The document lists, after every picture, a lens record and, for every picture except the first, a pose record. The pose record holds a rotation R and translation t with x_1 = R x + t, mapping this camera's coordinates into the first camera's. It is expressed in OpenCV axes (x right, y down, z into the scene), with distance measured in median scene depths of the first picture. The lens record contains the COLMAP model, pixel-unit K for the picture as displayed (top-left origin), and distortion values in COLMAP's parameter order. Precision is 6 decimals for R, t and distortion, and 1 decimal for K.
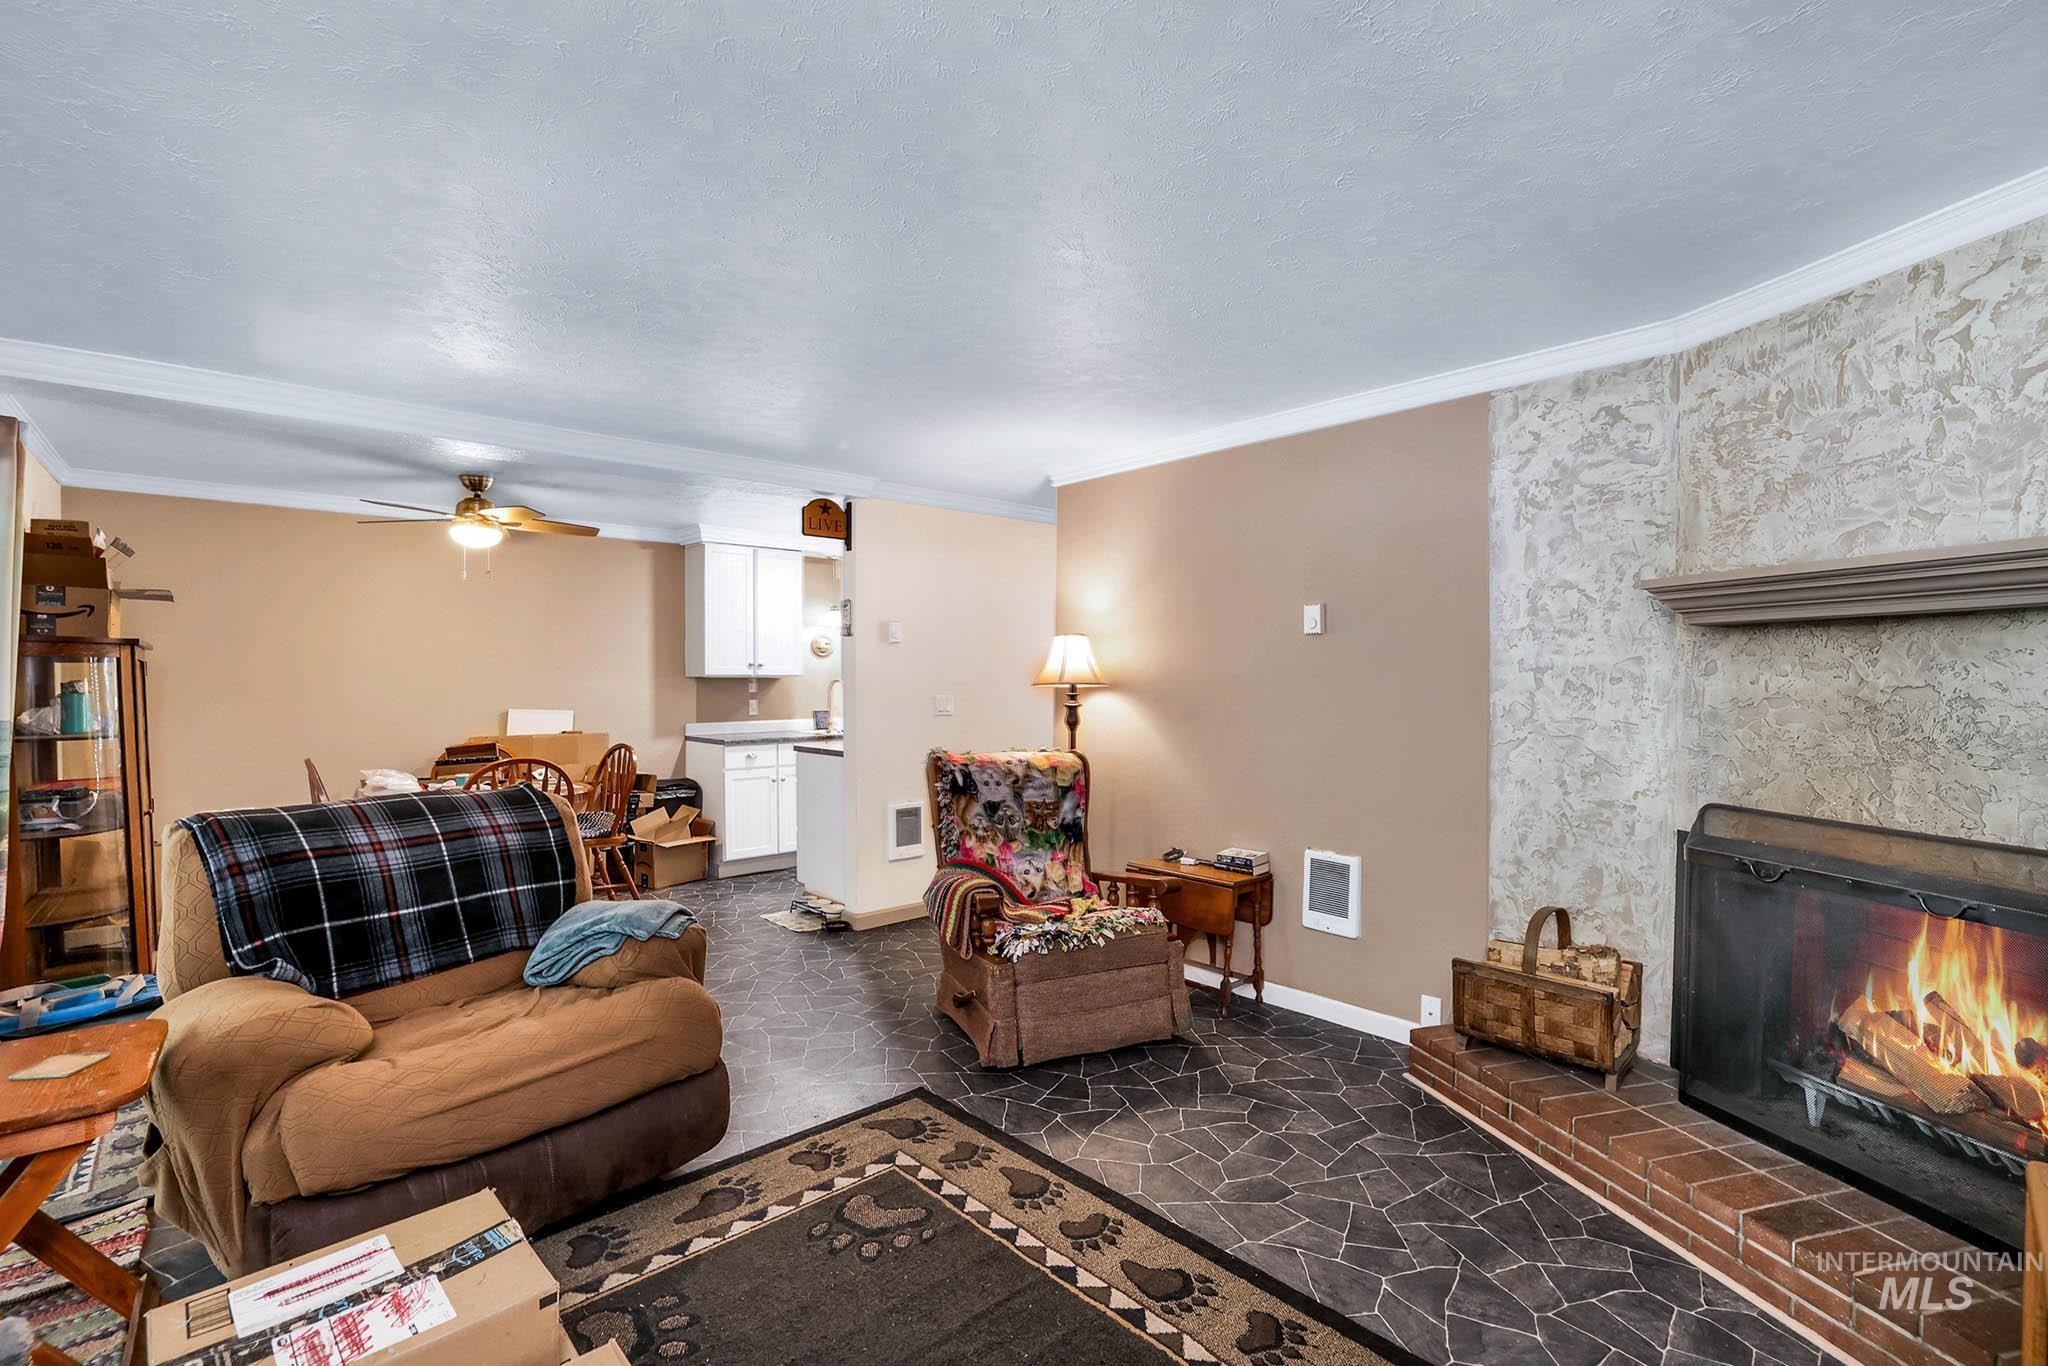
lens RADIAL K [[897.7, 0, 1027.4], [0, 897.7, 679.3], [0, 0, 1]] dist [-0.039465, 0.012968]
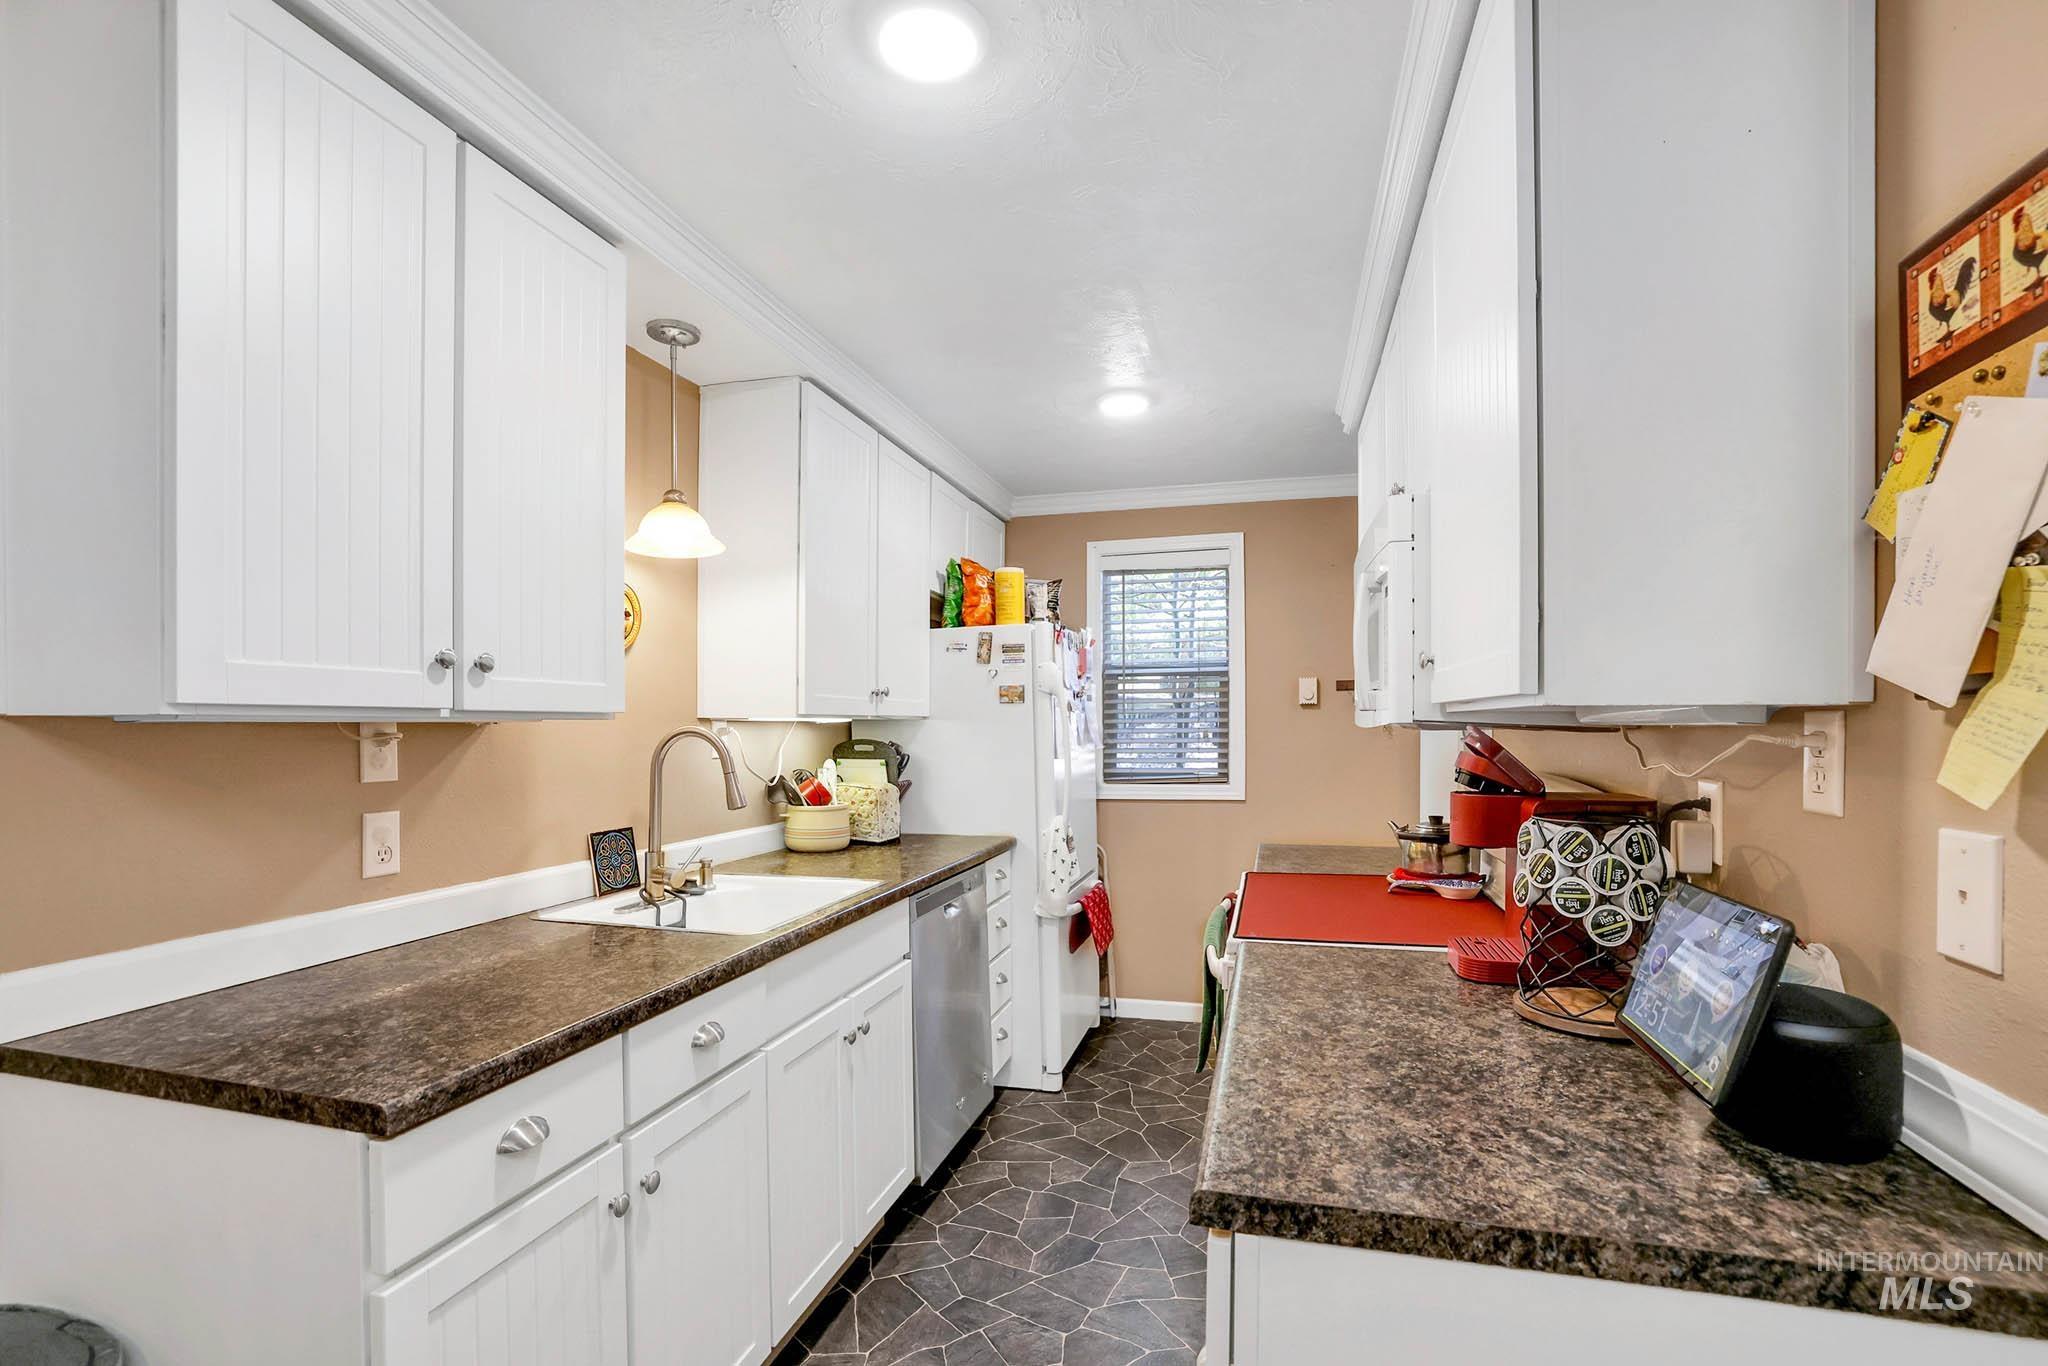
lens RADIAL K [[897.7, 0, 1005.2], [0, 897.7, 738.2], [0, 0, 1]] dist [-0.039465, 0.012968]
pose [[0.861612, -0.011741, 0.507432, -0.771313], [0.005343, 0.999887, 0.014064, 0.000923], [-0.507540, -0.009406, 0.861577, 1.930671]]
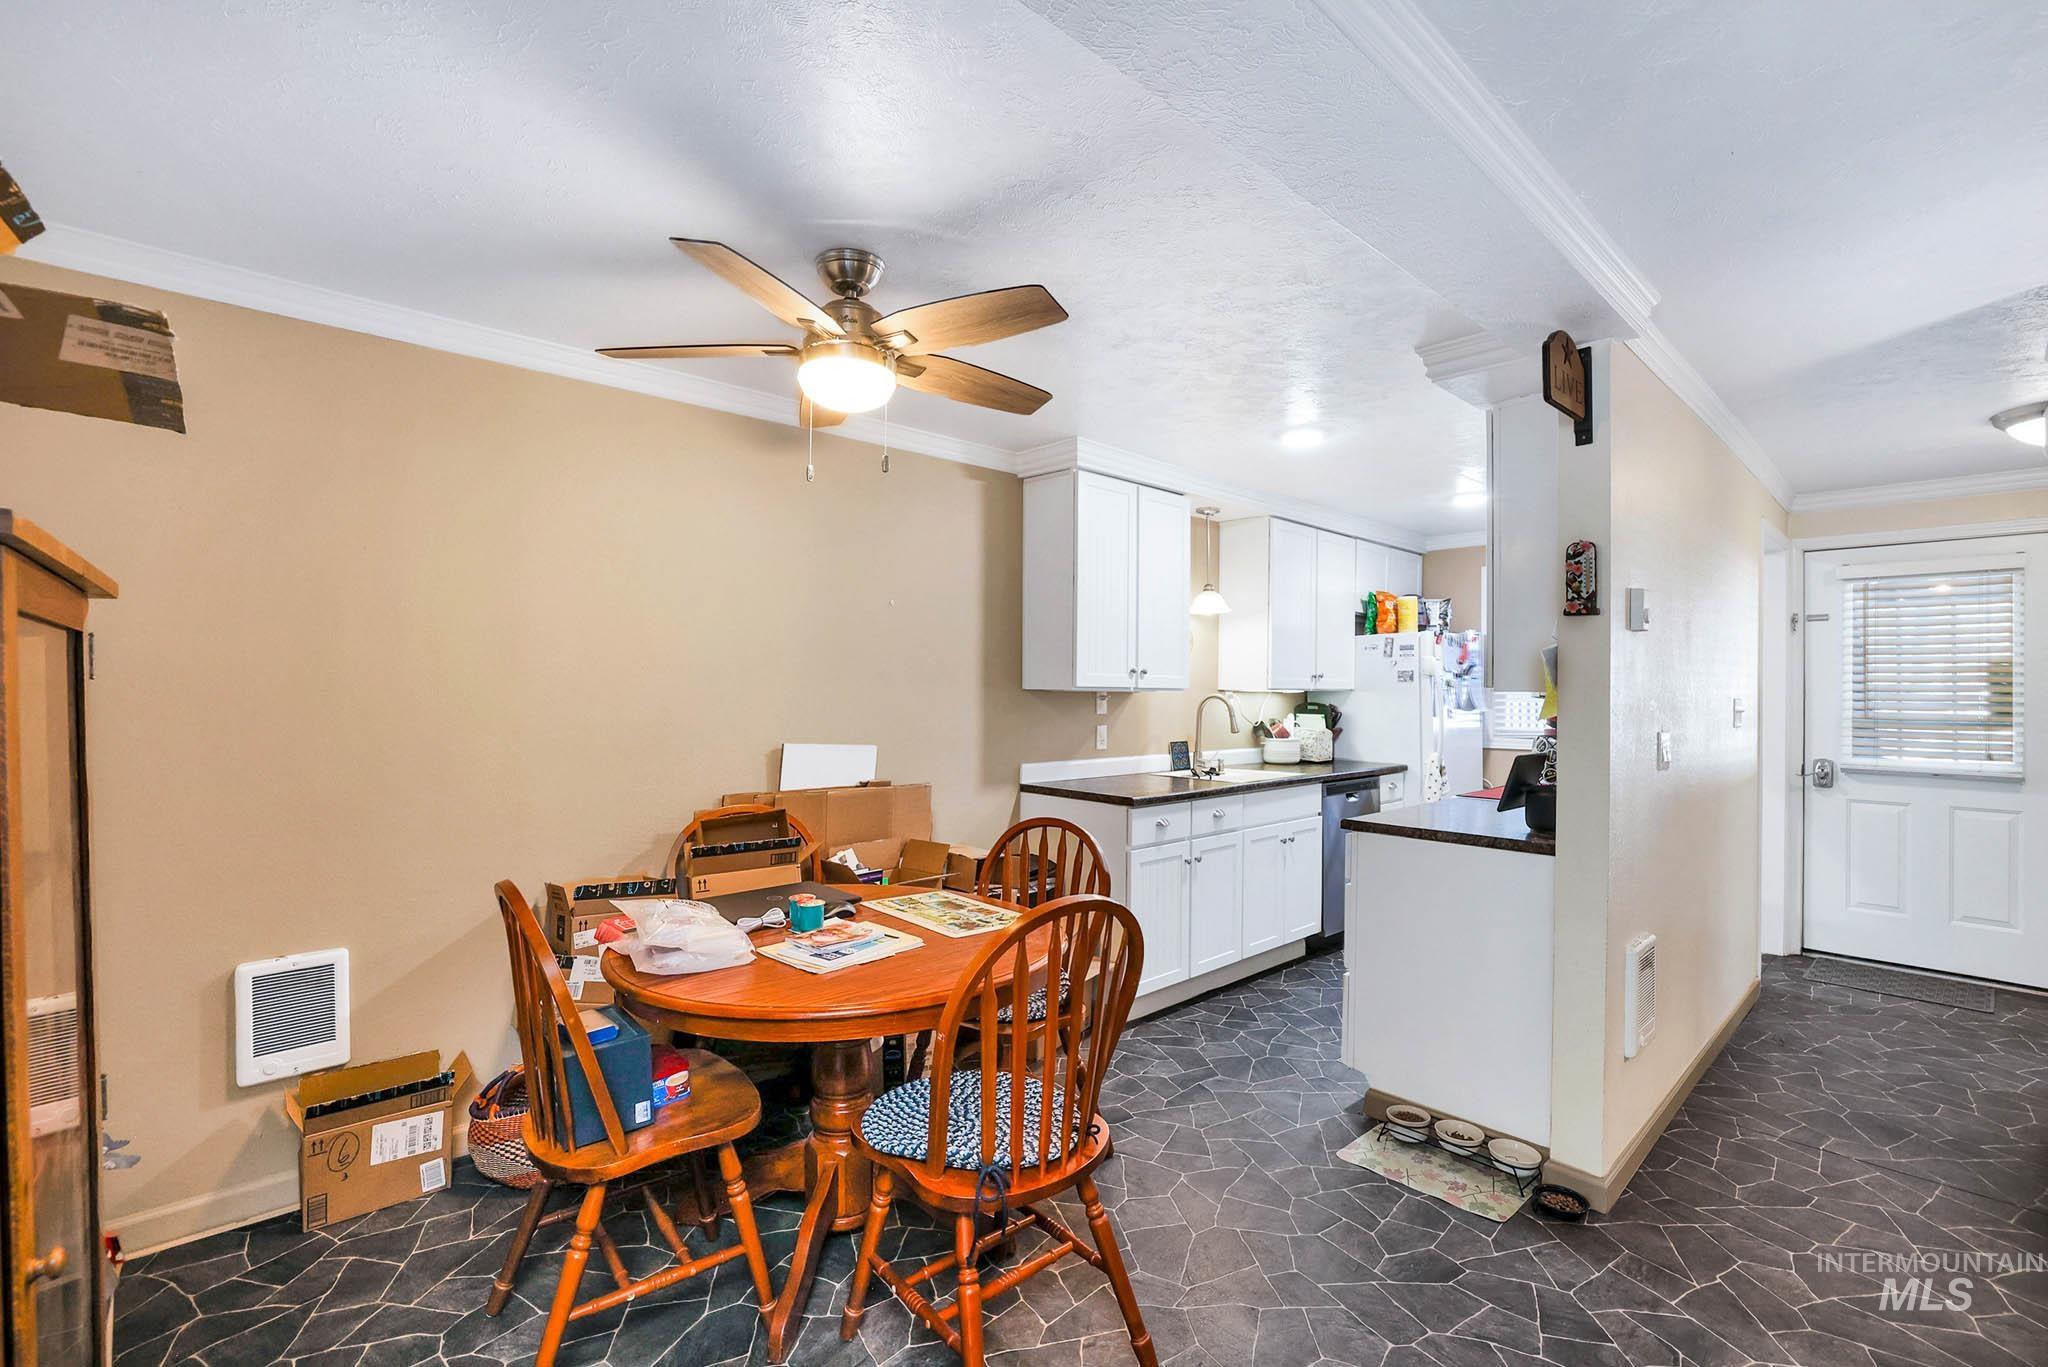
lens RADIAL K [[865.5, 0, 1024.5], [0, 865.5, 677.9], [0, 0, 1]] dist [-0.037184, 0.001709]
pose [[0.999876, 0.005404, -0.014812, -0.965463], [-0.005636, 0.999861, -0.015663, -0.003460], [0.014725, 0.015745, 0.999768, 1.018006]]
